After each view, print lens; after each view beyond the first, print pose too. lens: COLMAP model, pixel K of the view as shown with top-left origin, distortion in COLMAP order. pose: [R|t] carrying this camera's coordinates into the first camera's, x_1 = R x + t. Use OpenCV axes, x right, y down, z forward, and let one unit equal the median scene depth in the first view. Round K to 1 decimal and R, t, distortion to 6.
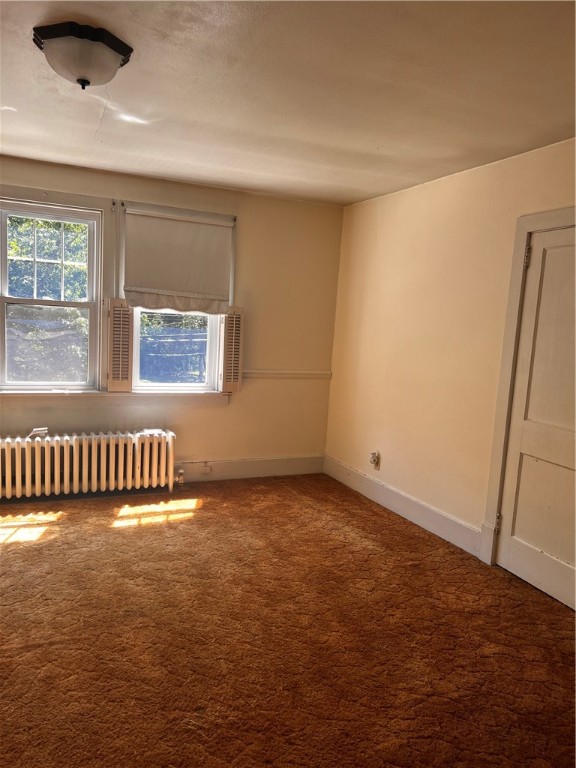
lens RADIAL K [[575.6, 0, 282.4], [0, 575.6, 395.3], [0, 0, 1]] dist [0.051578, -0.051027]
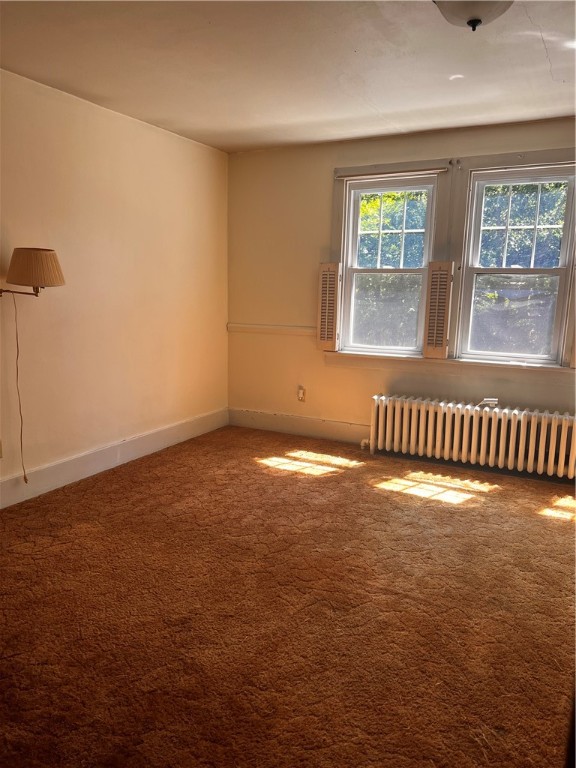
lens RADIAL K [[575.6, 0, 282.4], [0, 575.6, 395.3], [0, 0, 1]] dist [0.051578, -0.051027]
pose [[0.621227, 0.109973, -0.775876, 0.143656], [-0.080383, 0.993824, 0.076503, 0.003880], [0.779497, 0.014842, 0.626230, 0.104951]]
